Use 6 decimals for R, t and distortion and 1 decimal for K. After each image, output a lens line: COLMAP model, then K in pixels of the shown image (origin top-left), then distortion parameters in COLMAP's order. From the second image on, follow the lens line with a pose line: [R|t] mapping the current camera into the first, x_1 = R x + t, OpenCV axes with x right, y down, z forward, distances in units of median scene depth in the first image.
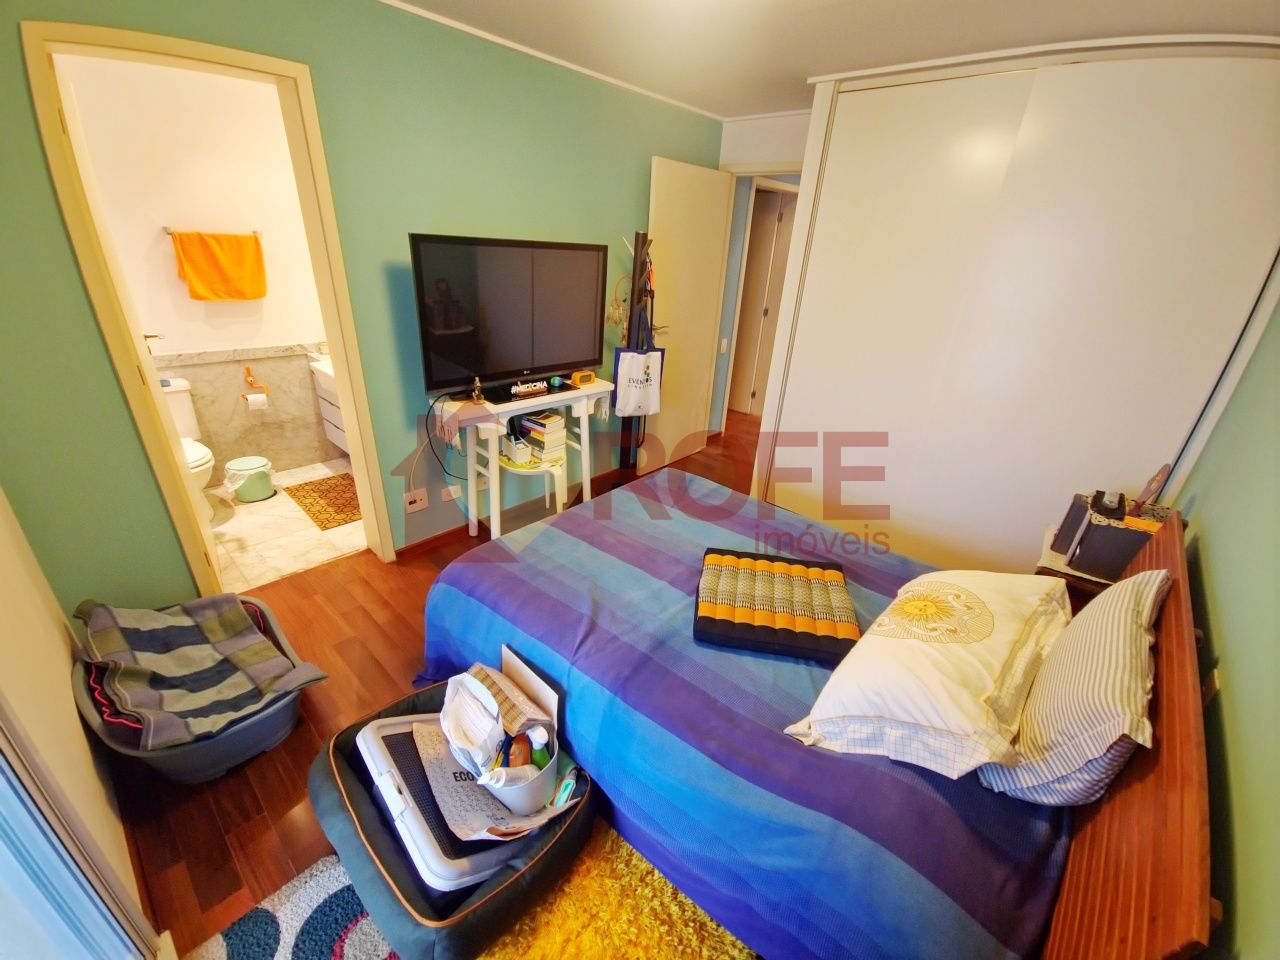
lens RADIAL K [[519.0, 0, 641.3], [0, 519.0, 481.1], [0, 0, 1]] dist [0.000053, -0.000225]
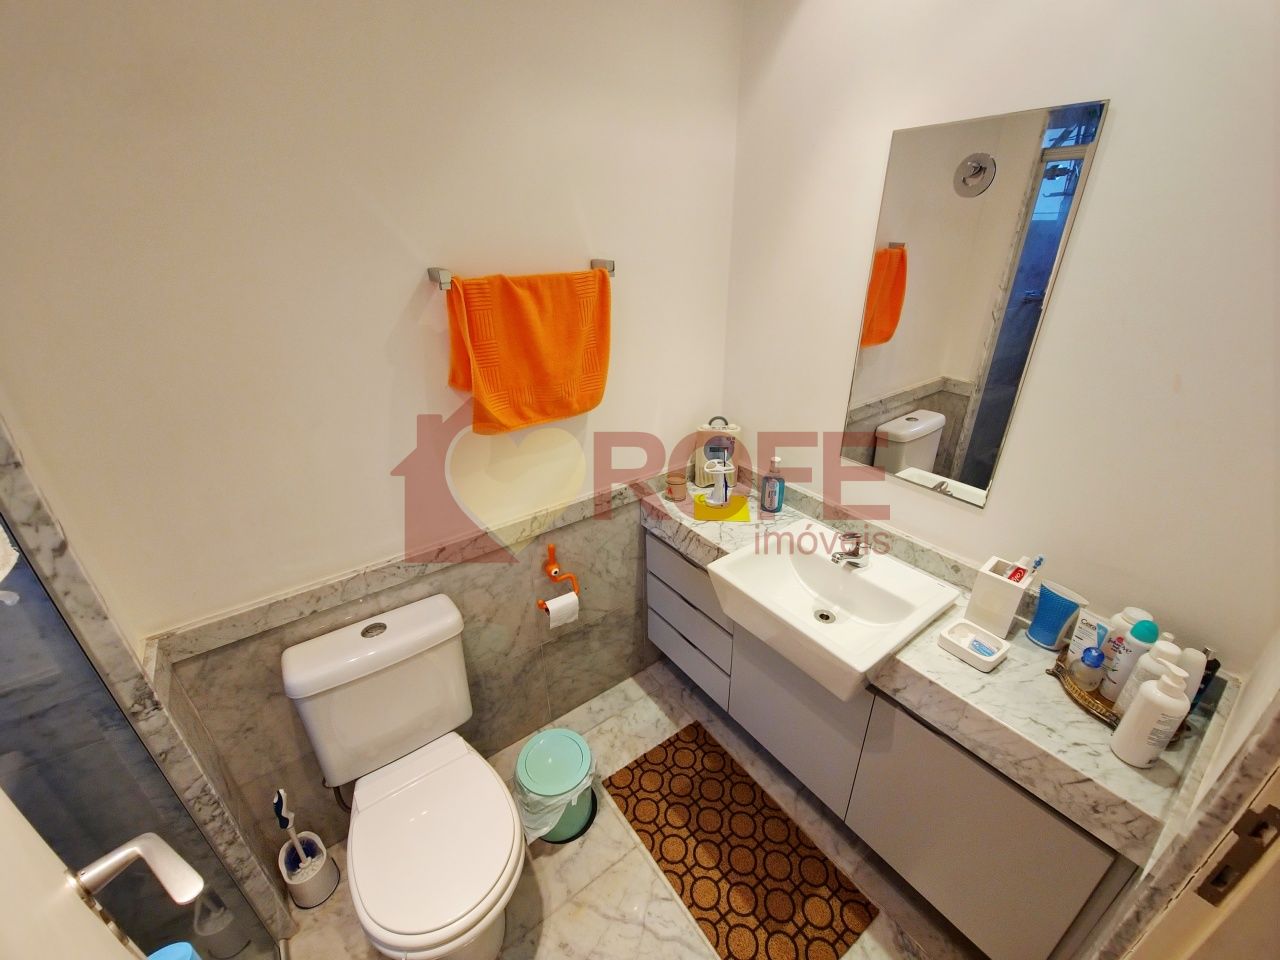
lens RADIAL K [[519.0, 0, 639.2], [0, 519.0, 479.9], [0, 0, 1]] dist [0.000053, -0.000225]
pose [[0.977423, 0.021191, -0.210227, -0.592003], [-0.018995, 0.999742, 0.012459, -0.293850], [0.210437, -0.008185, 0.977573, 0.561364]]
